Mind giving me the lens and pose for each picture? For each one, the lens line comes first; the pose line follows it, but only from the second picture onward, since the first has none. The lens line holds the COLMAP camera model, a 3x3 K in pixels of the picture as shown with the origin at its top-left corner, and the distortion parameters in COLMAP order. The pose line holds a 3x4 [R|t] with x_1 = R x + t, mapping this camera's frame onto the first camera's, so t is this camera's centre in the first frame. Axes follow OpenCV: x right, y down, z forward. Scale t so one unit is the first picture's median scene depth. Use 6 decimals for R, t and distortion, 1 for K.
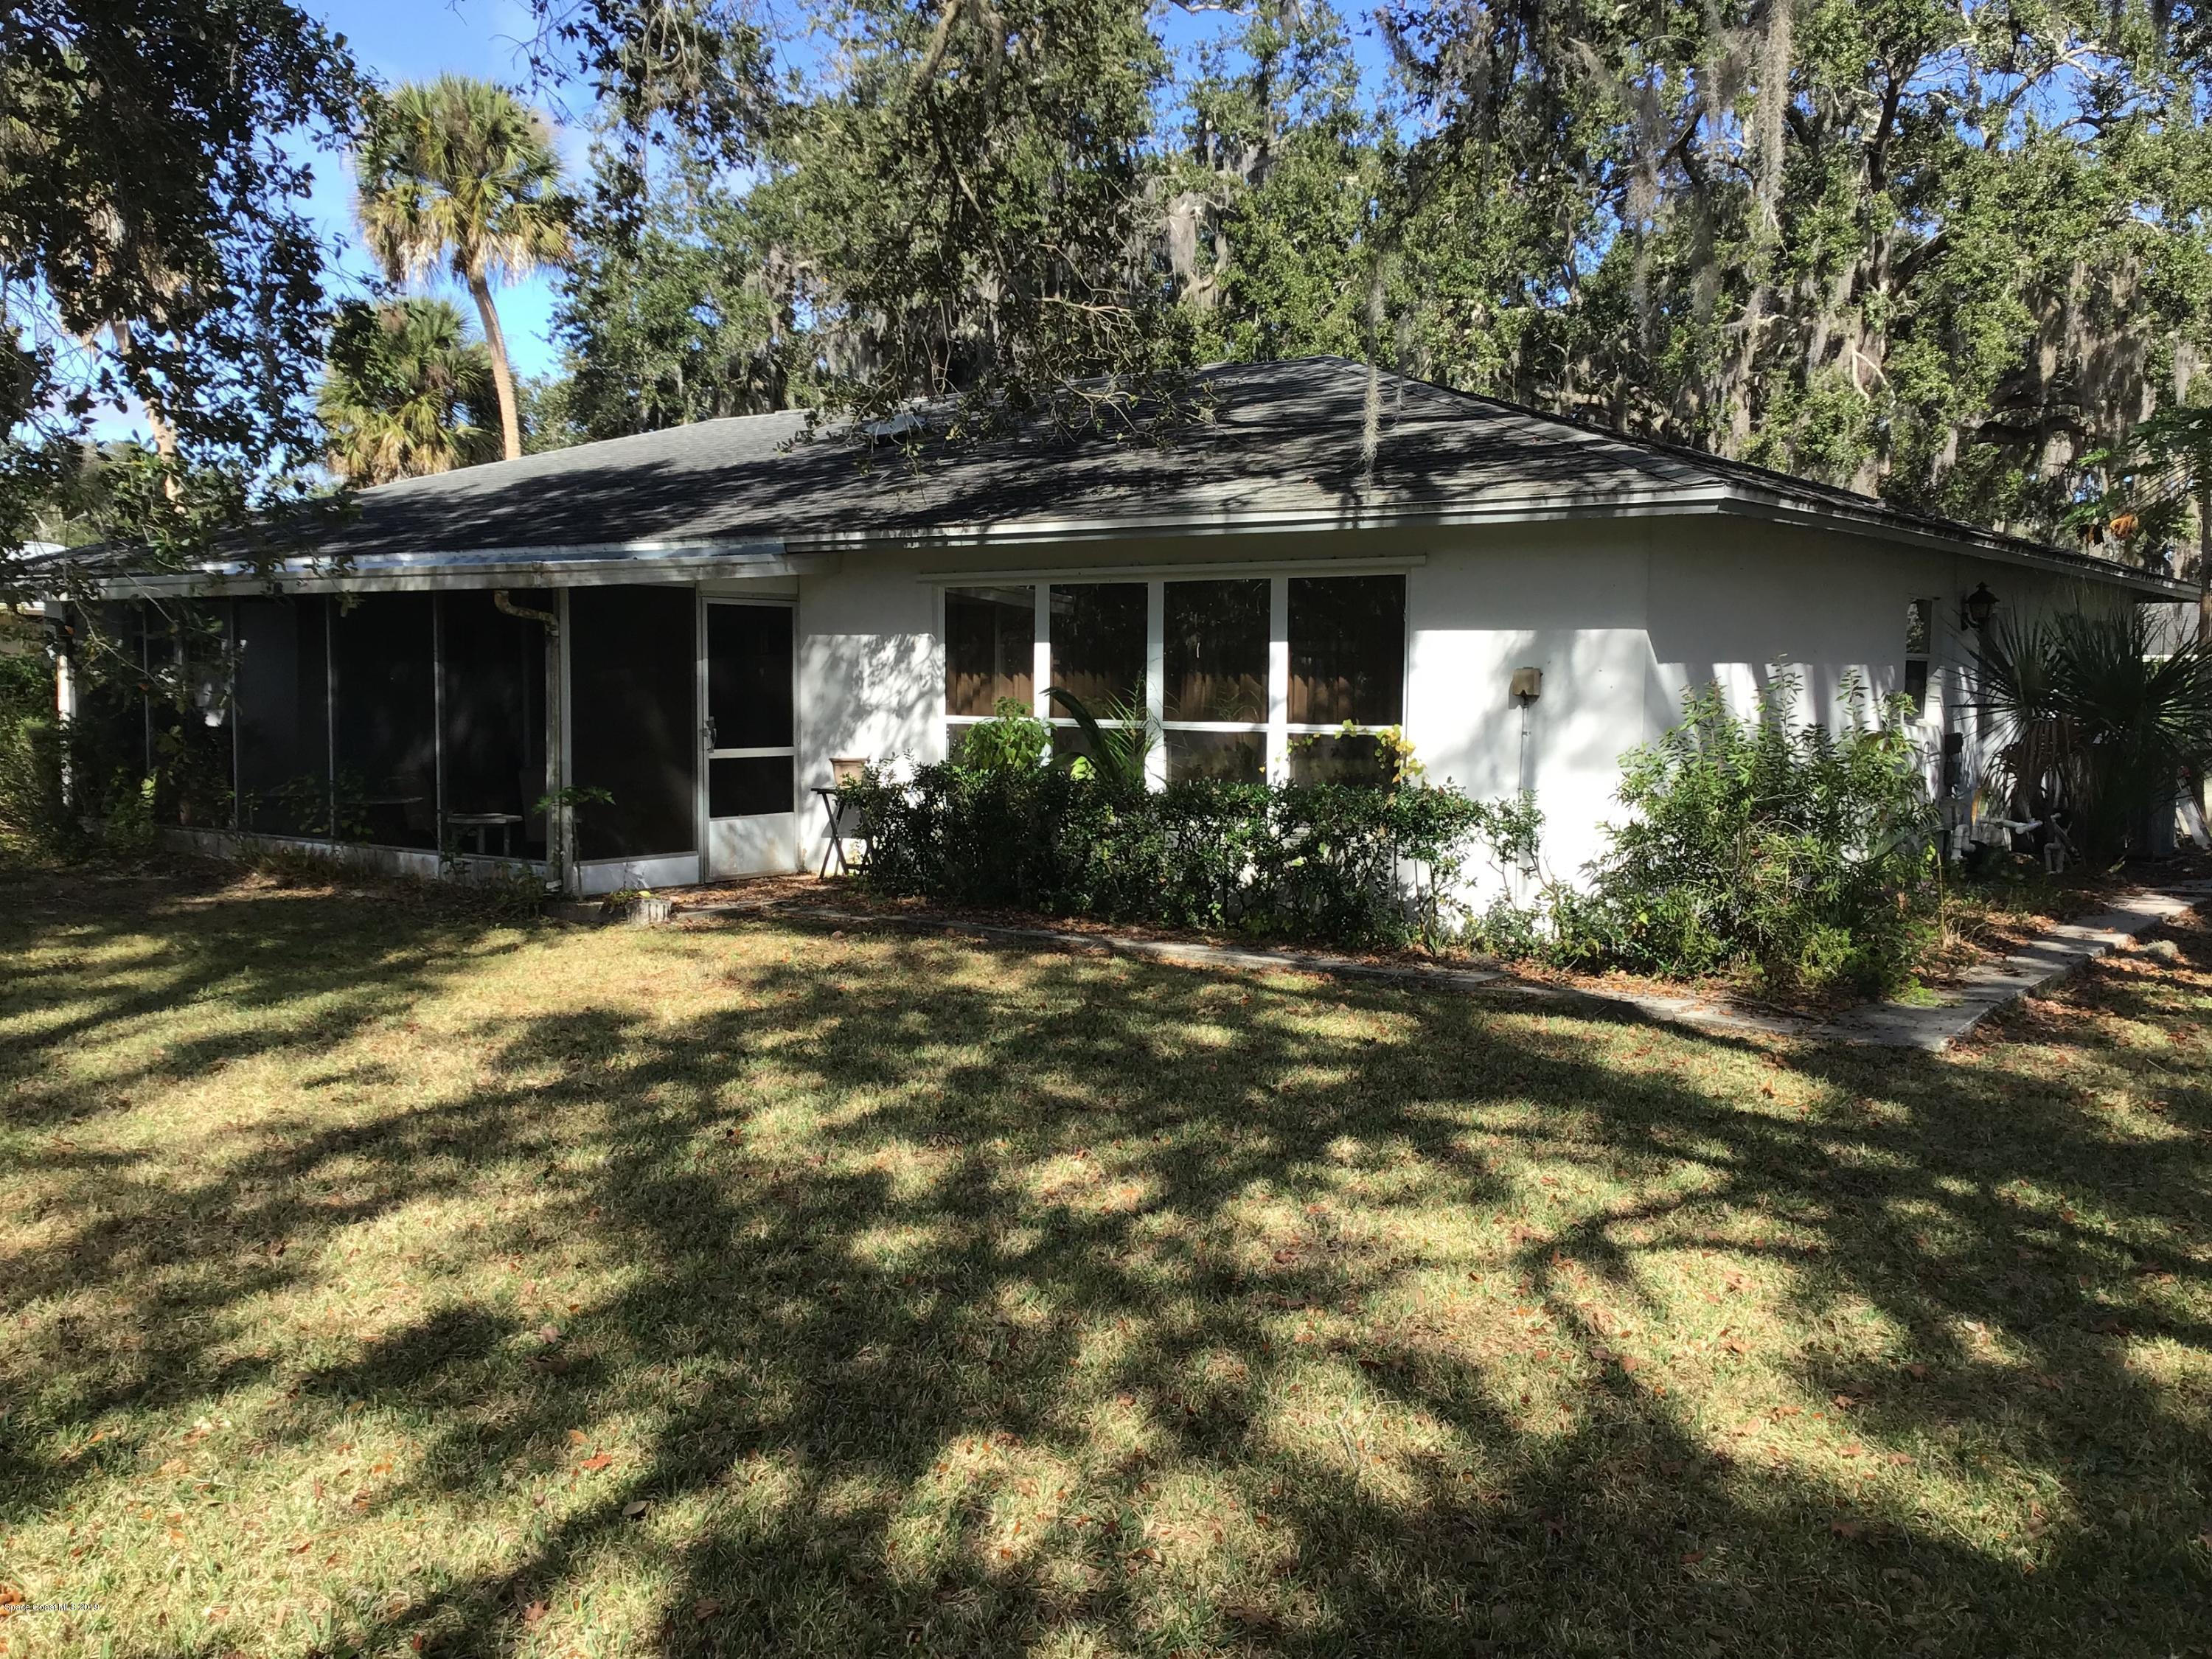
lens RADIAL K [[1959.0, 0, 1107.9], [0, 1959.0, 829.9], [0, 0, 1]] dist [0.089569, -0.150927]
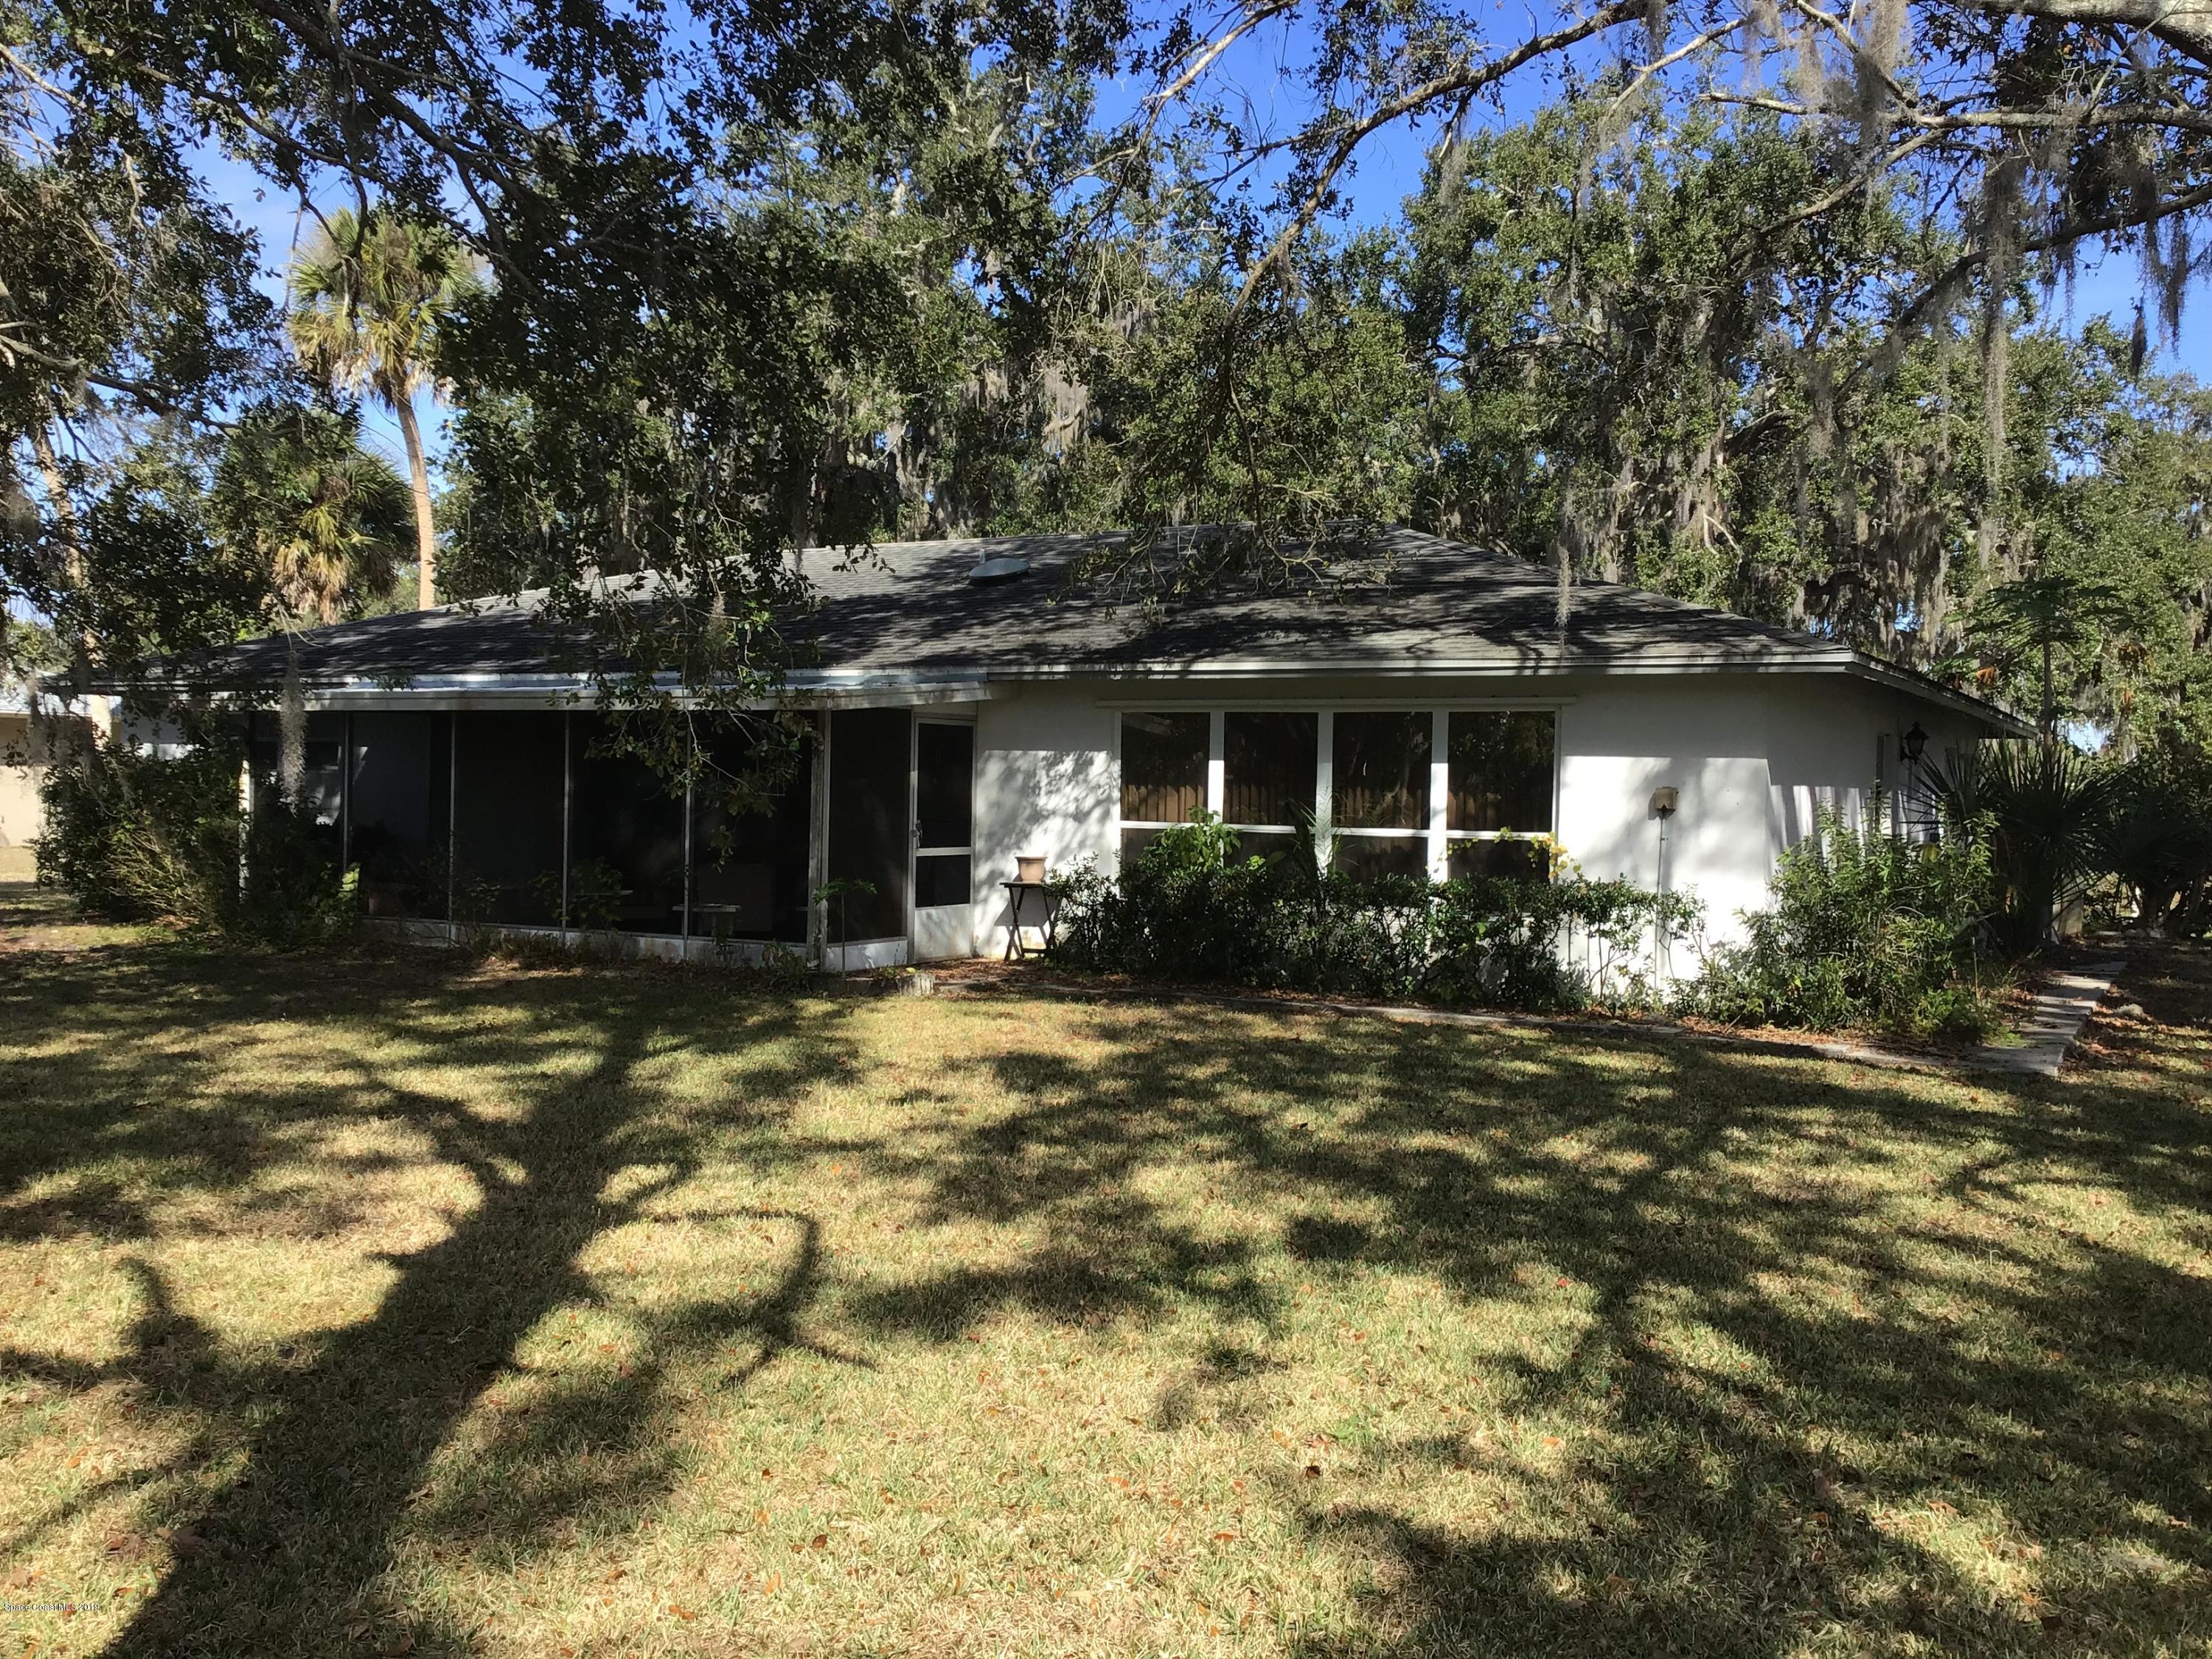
lens RADIAL K [[1959.0, 0, 1103.2], [0, 1959.0, 832.7], [0, 0, 1]] dist [0.089569, -0.150927]
pose [[0.991069, 0.009498, 0.133014, -0.265262], [-0.002114, 0.998454, -0.055540, 0.014916], [-0.133336, 0.054763, 0.989557, -0.170629]]
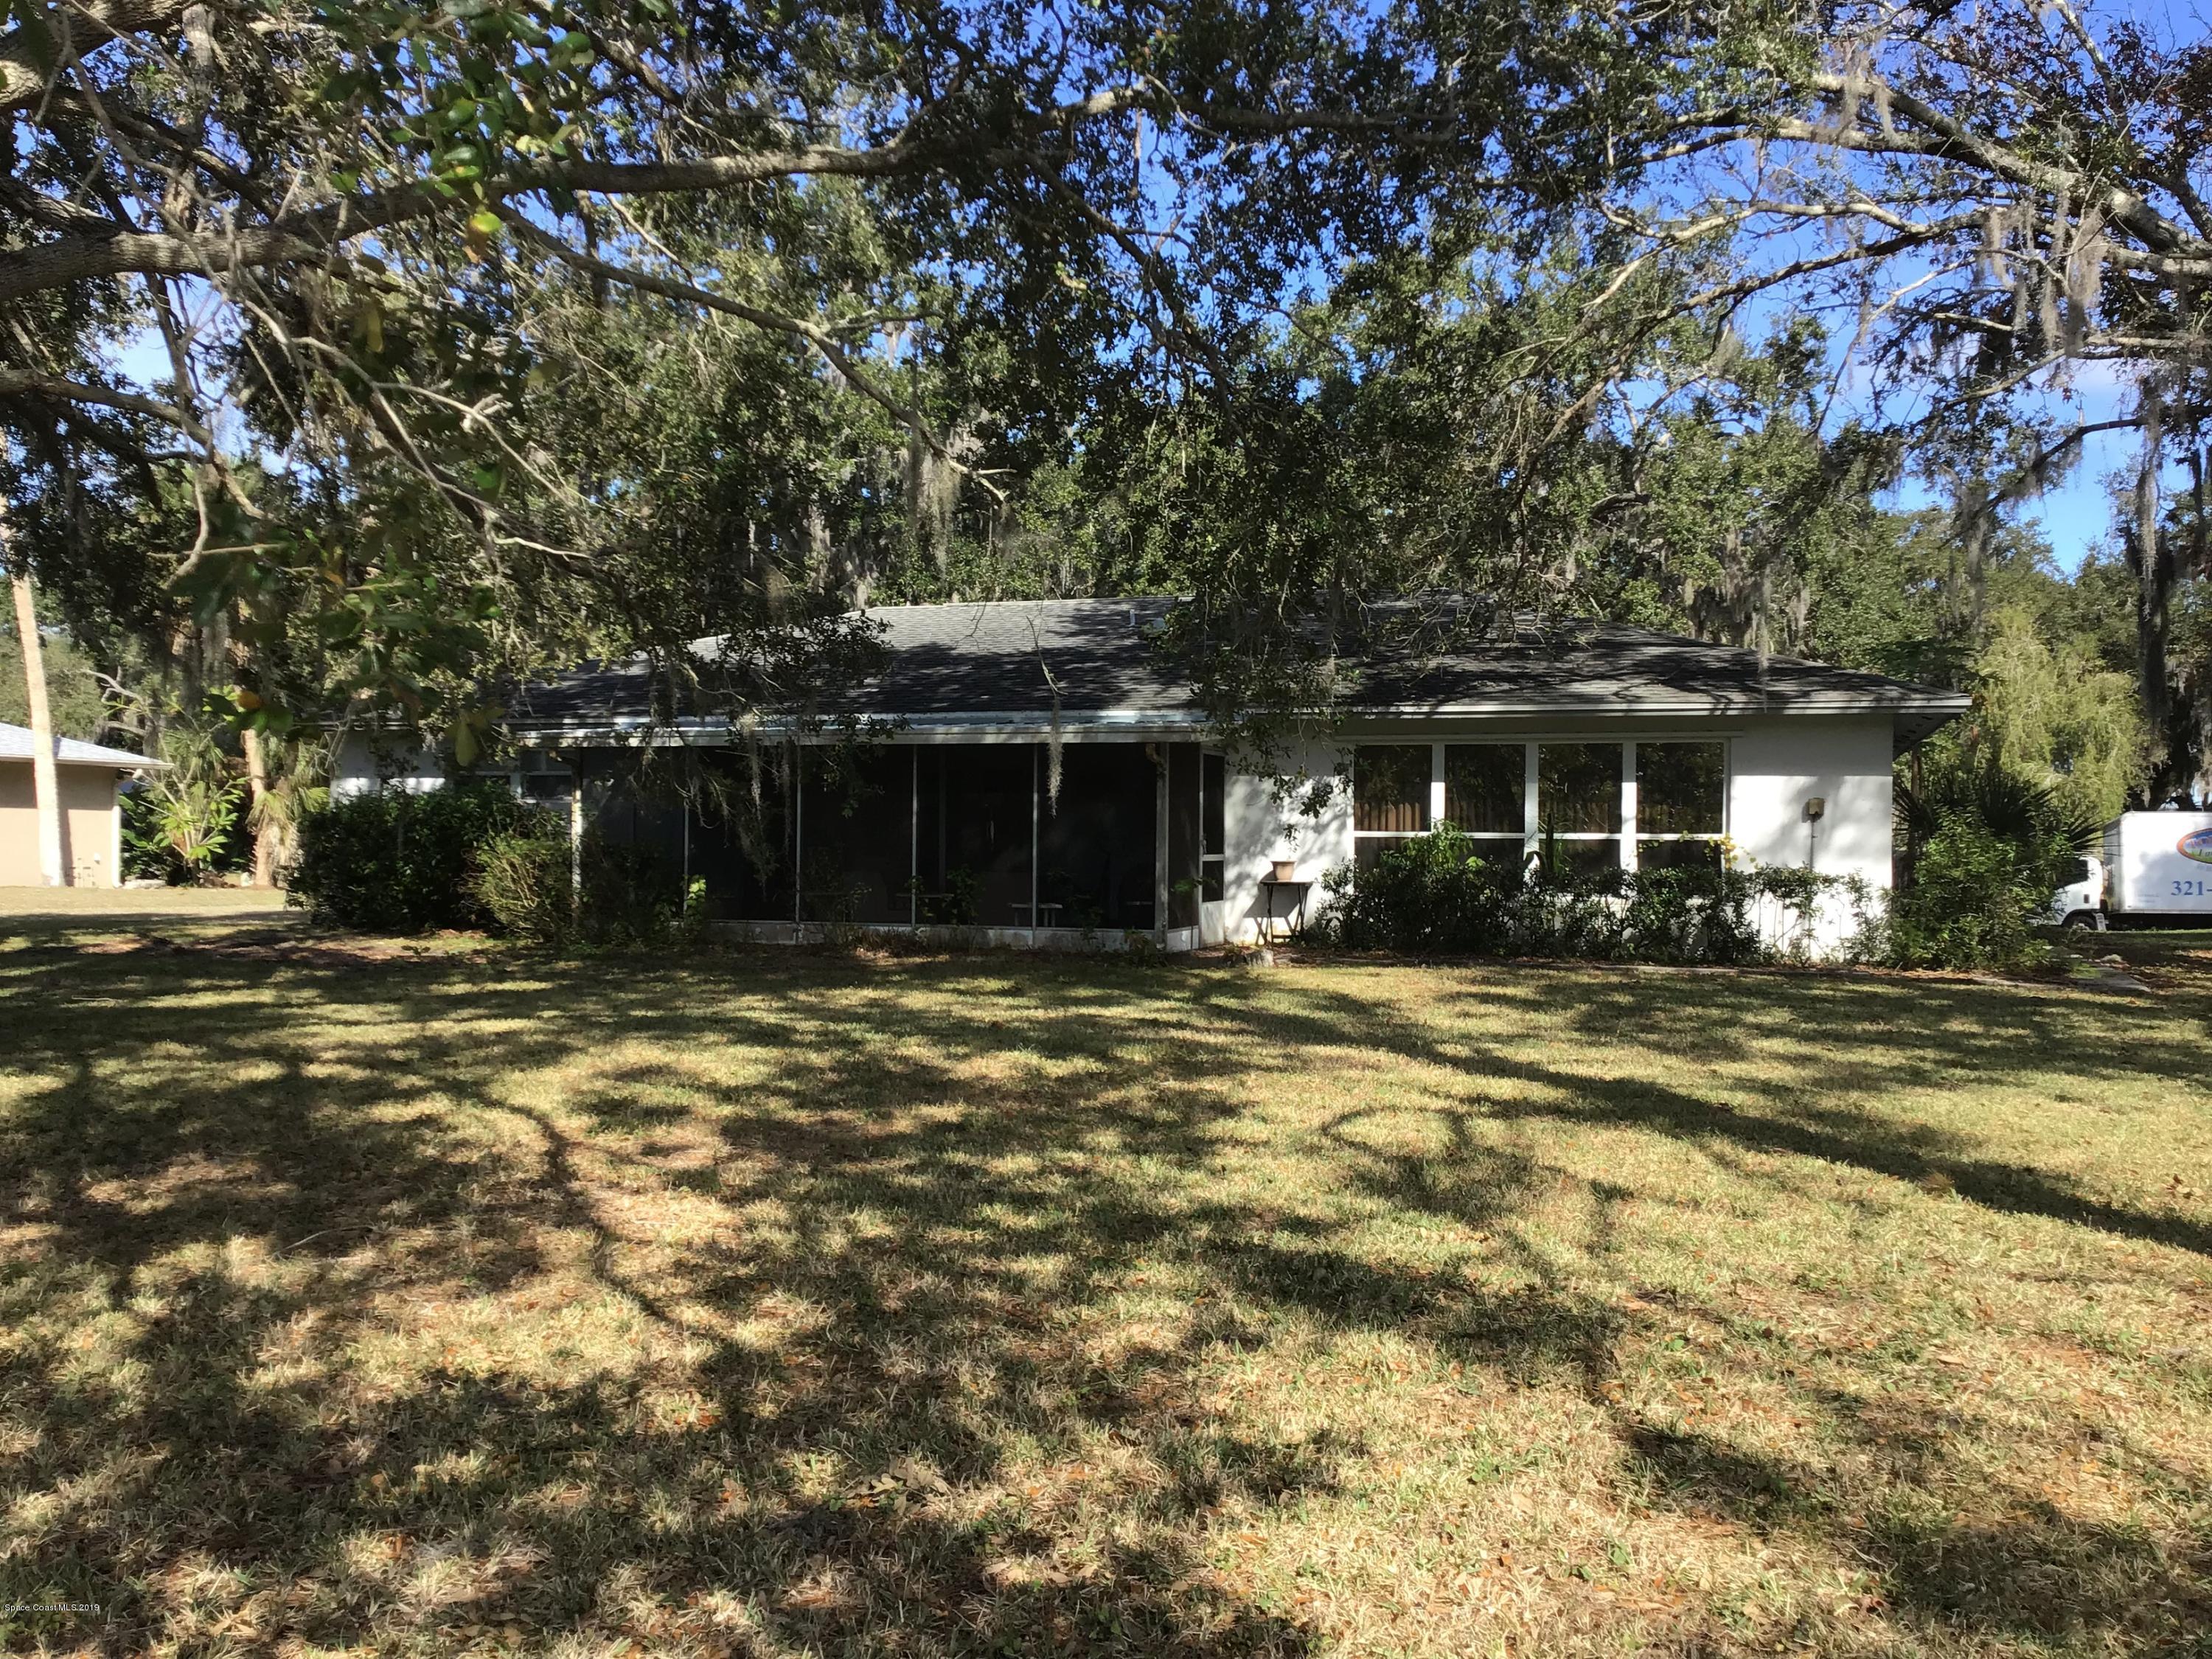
lens RADIAL K [[1959.0, 0, 1101.2], [0, 1959.0, 851.8], [0, 0, 1]] dist [0.089569, -0.150927]
pose [[0.950257, -0.000324, 0.311466, -0.770348], [0.021914, 0.997591, -0.065822, 0.053494], [-0.310694, 0.069373, 0.947975, -0.361627]]
